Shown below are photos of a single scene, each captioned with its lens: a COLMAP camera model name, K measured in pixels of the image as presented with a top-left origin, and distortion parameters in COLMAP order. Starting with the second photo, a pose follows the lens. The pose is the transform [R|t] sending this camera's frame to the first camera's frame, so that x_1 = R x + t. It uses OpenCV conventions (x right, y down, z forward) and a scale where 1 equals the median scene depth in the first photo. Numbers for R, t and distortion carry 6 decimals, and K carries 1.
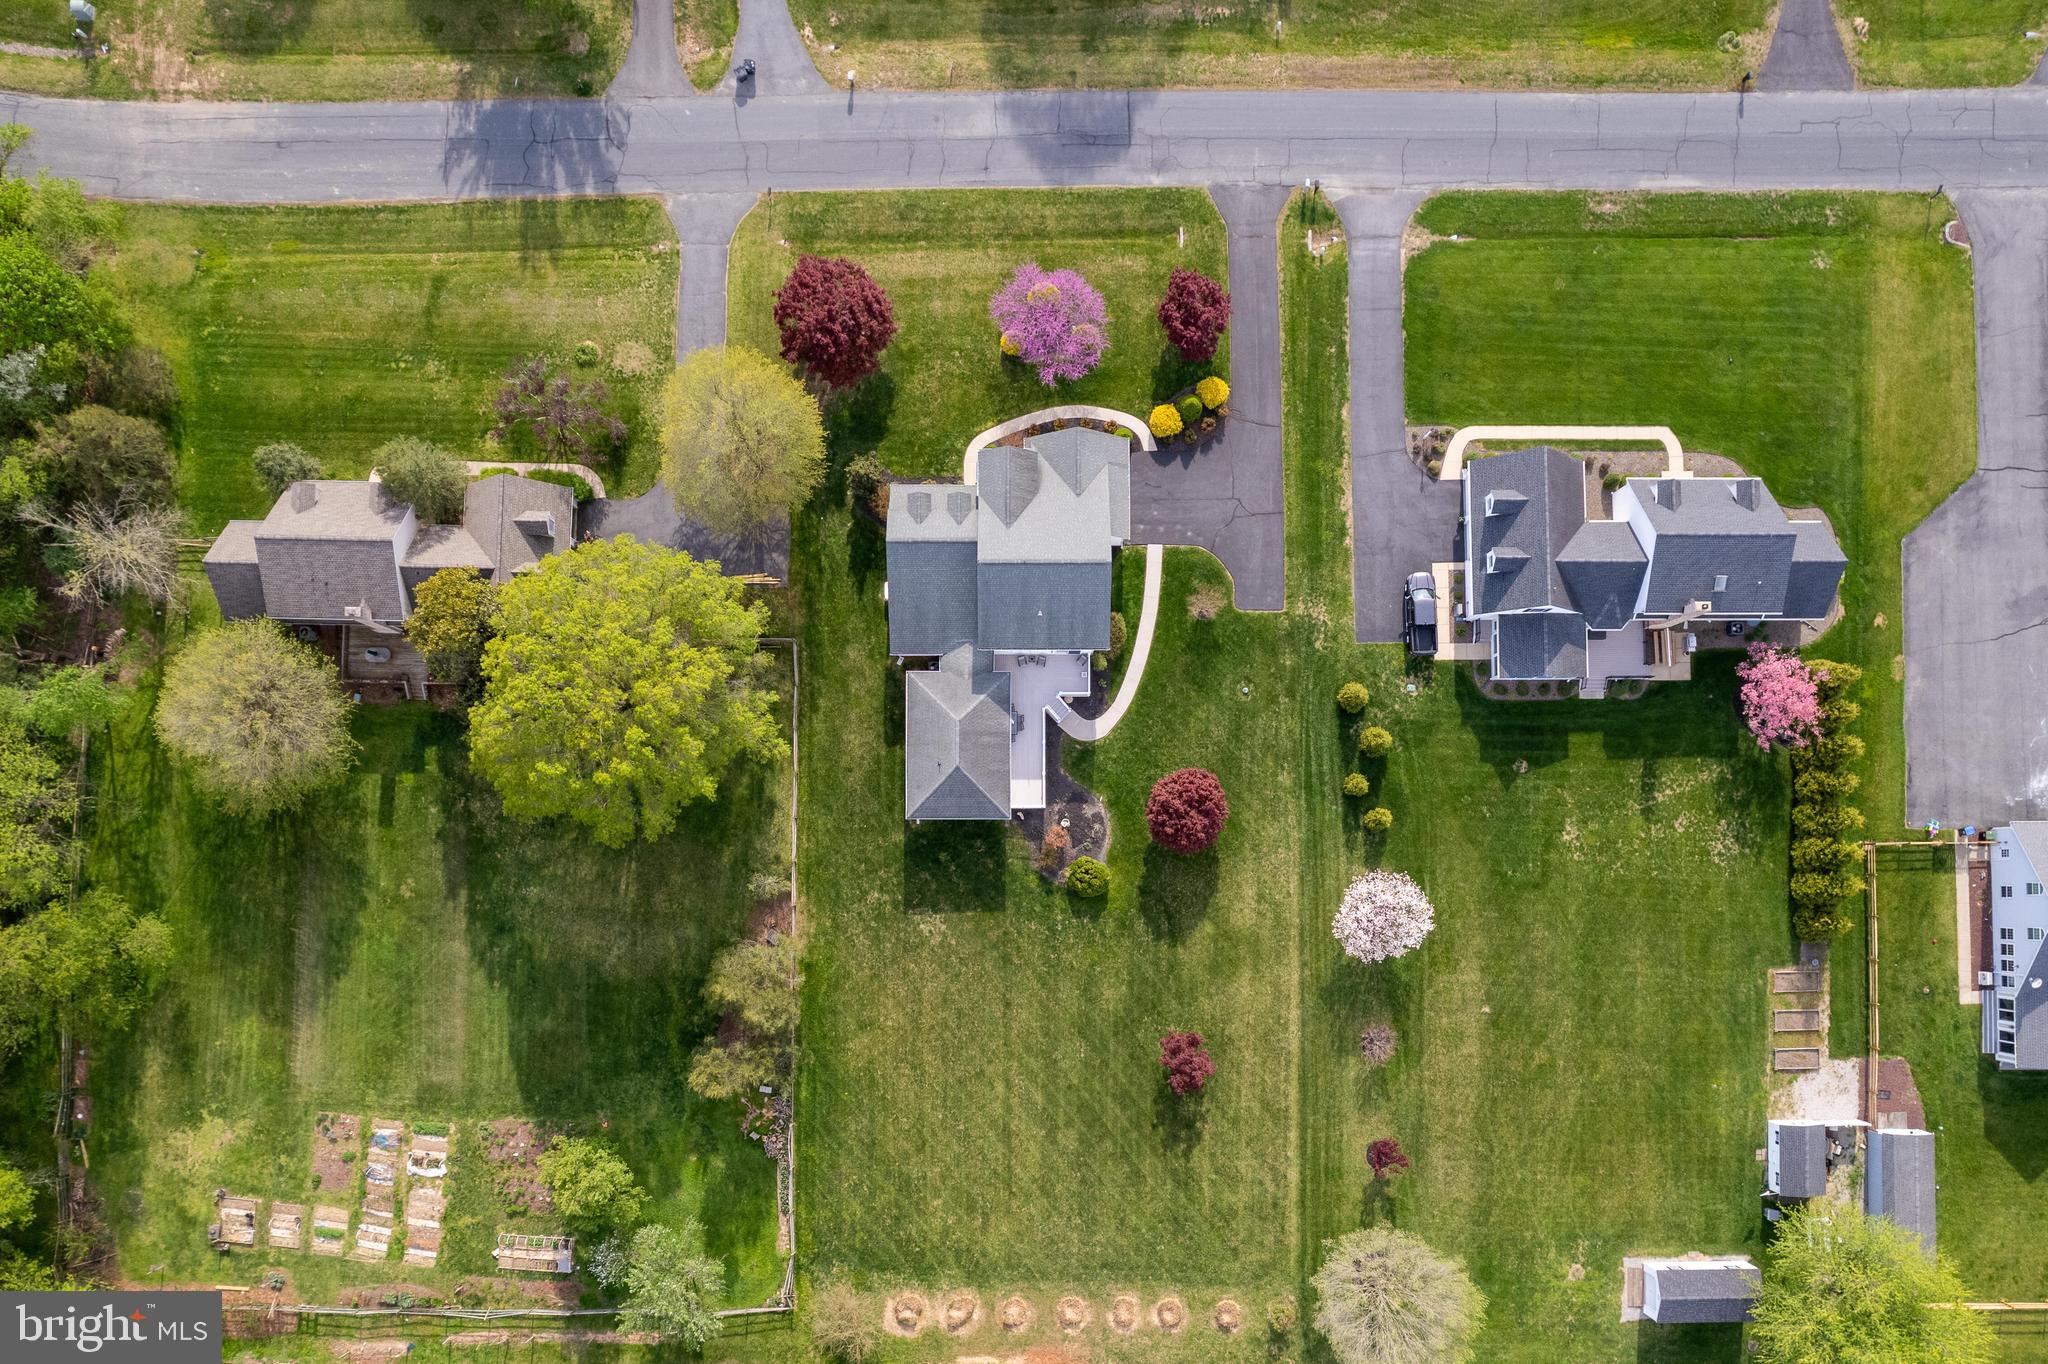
lens RADIAL K [[1587.3, 0, 1006.5], [0, 1587.3, 859.7], [0, 0, 1]] dist [-0.041883, 0.014336]
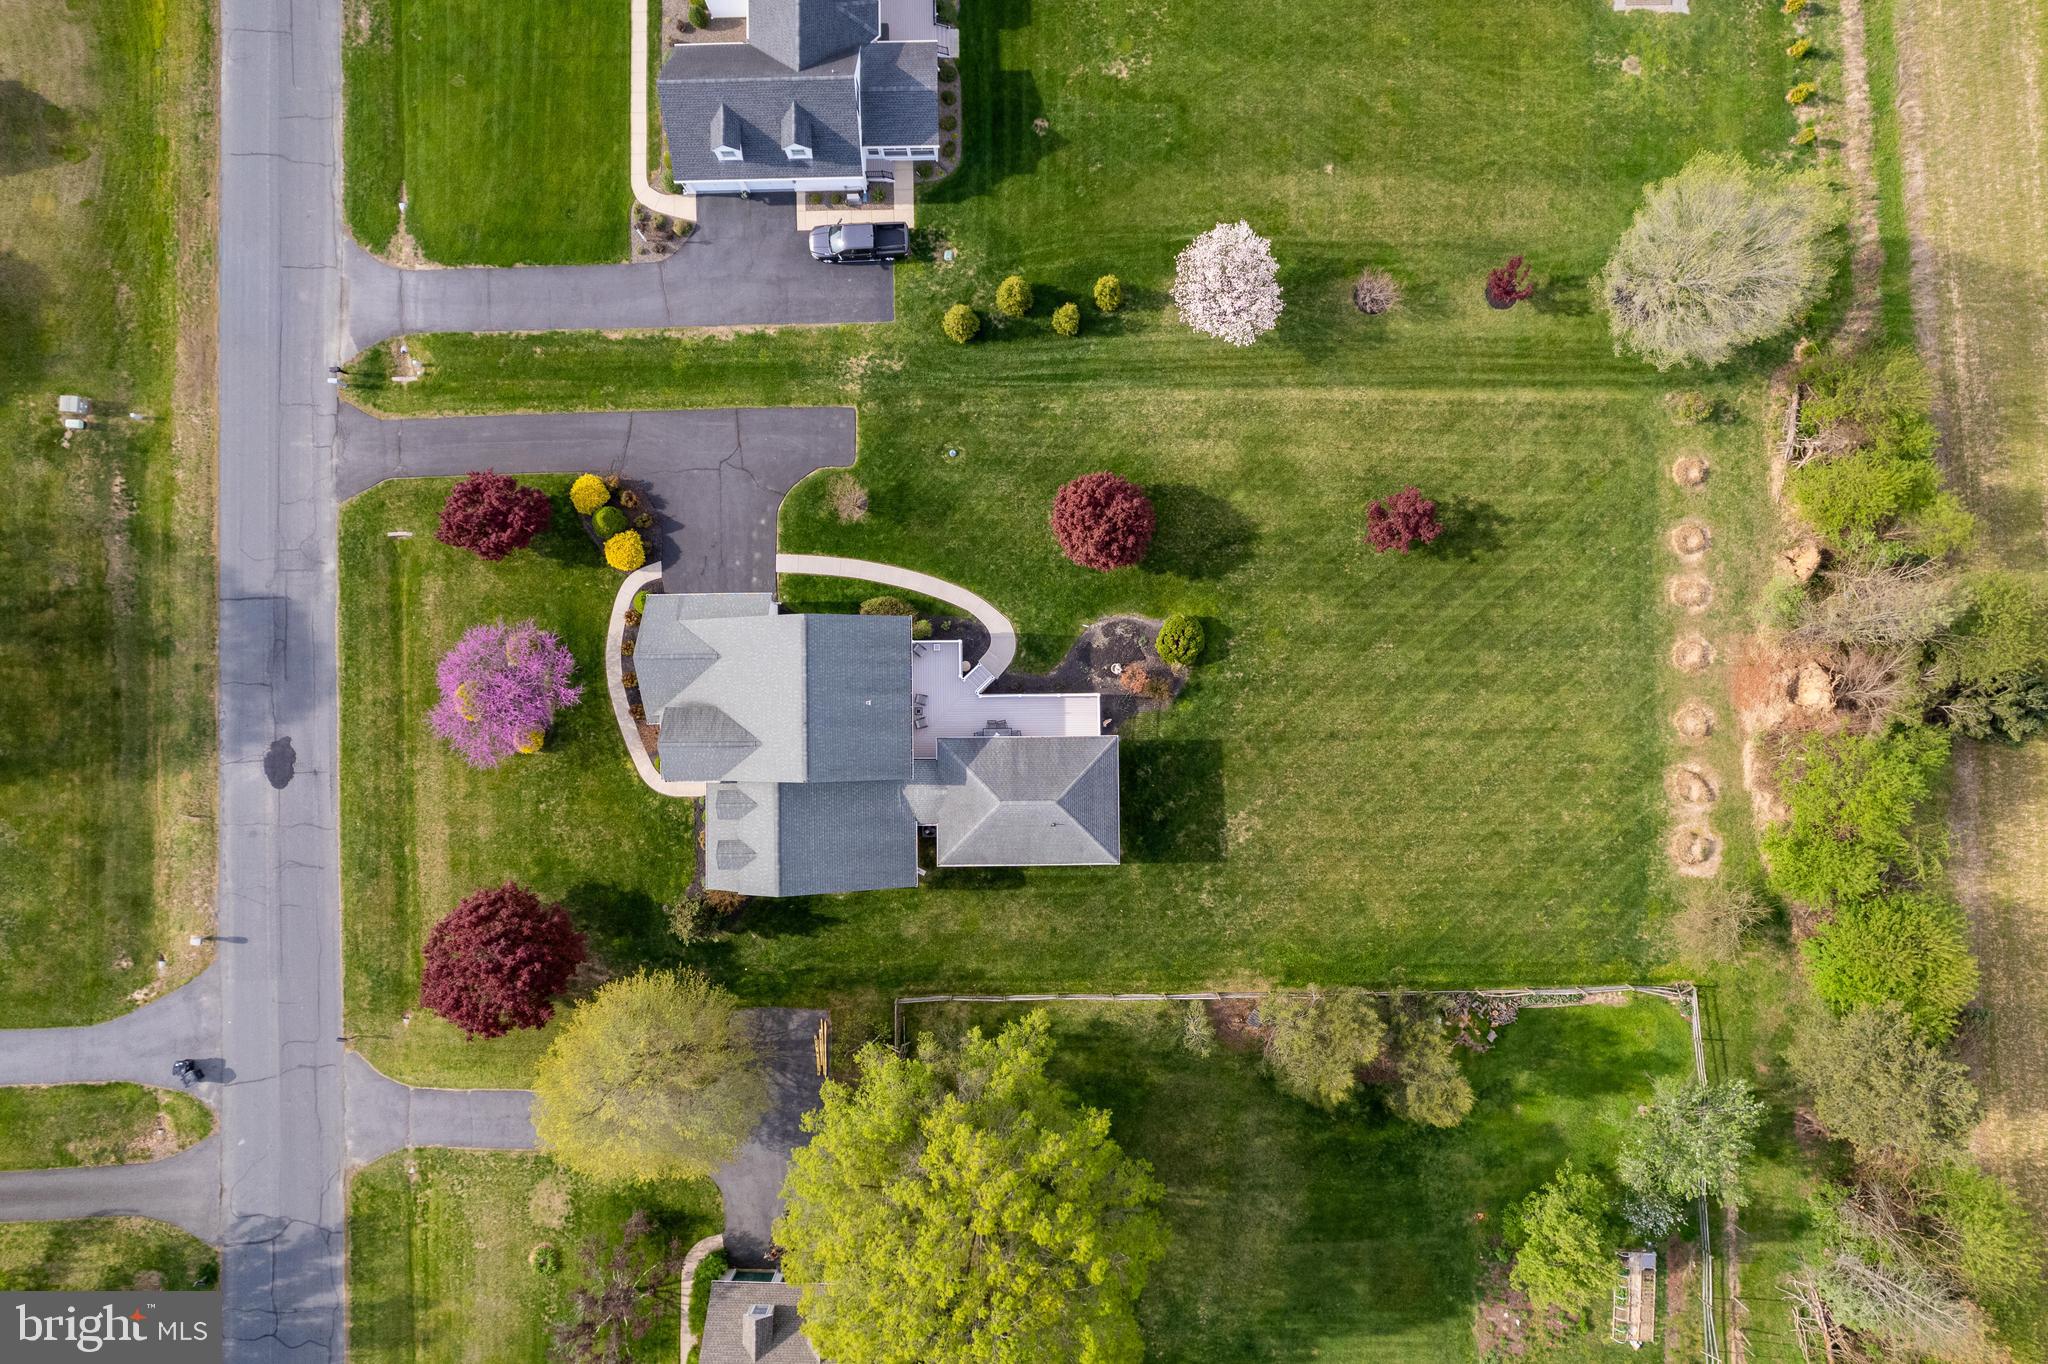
lens RADIAL K [[1316.1, 0, 1027.2], [0, 1316.1, 673.1], [0, 0, 1]] dist [-0.063471, 0.064502]
pose [[-0.010869, -0.999511, 0.029322, 0.015156], [0.999381, -0.009877, 0.033766, -0.092366], [-0.033459, 0.029671, 0.999000, 0.316641]]
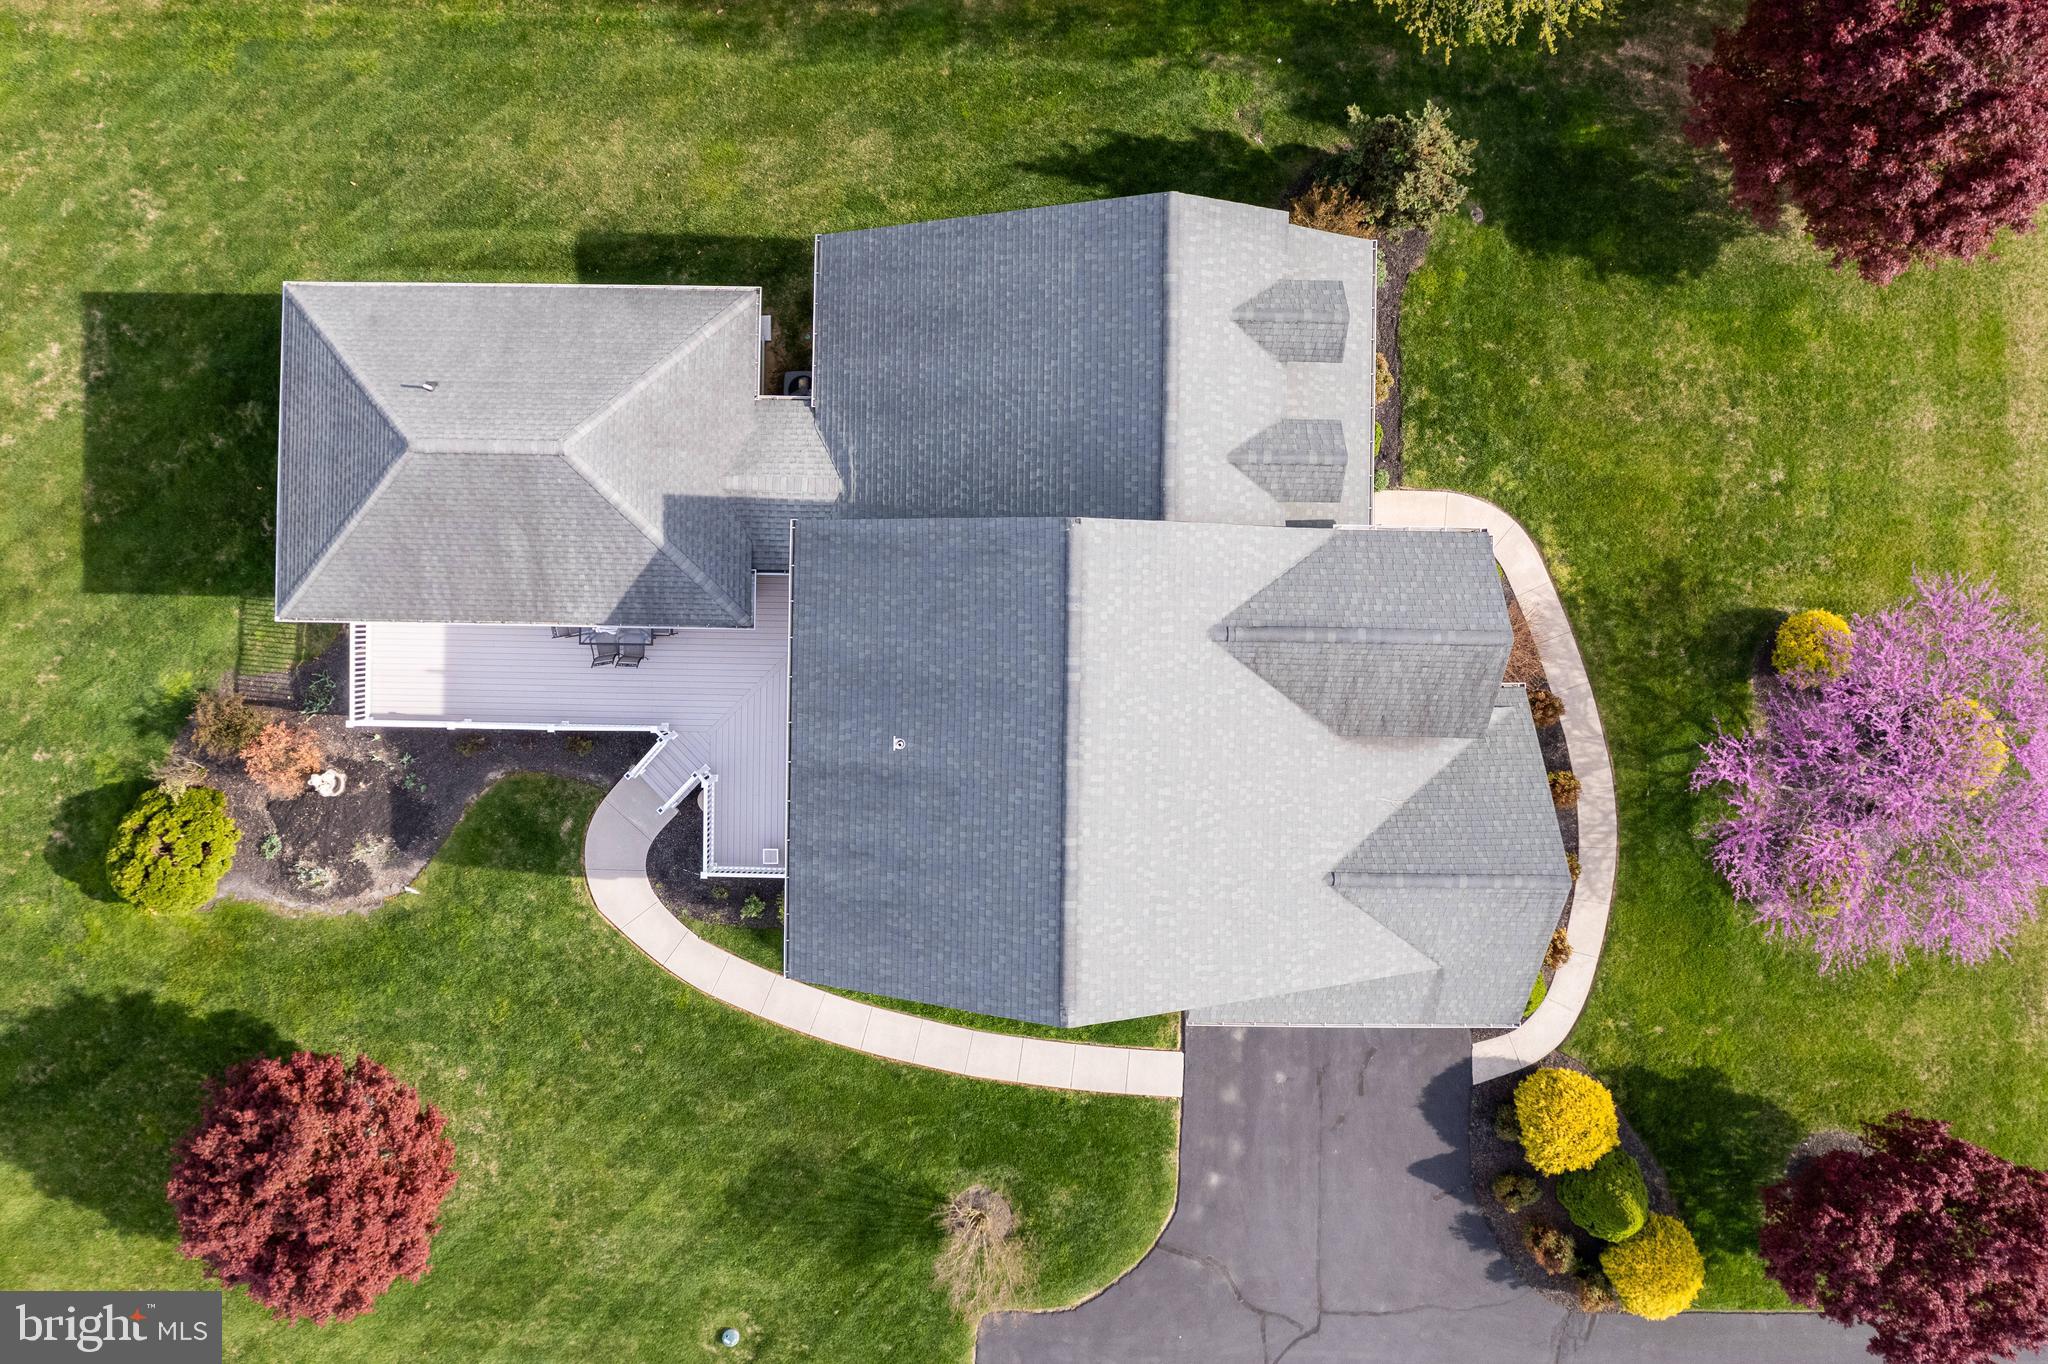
lens RADIAL K [[1316.1, 0, 1042.7], [0, 1316.1, 574.2], [0, 0, 1]] dist [-0.063471, 0.064502]
pose [[-0.015997, 0.999799, -0.012101, -0.005297], [-0.999487, -0.015654, 0.027930, -0.176893], [0.027735, 0.012542, 0.999537, 0.732787]]
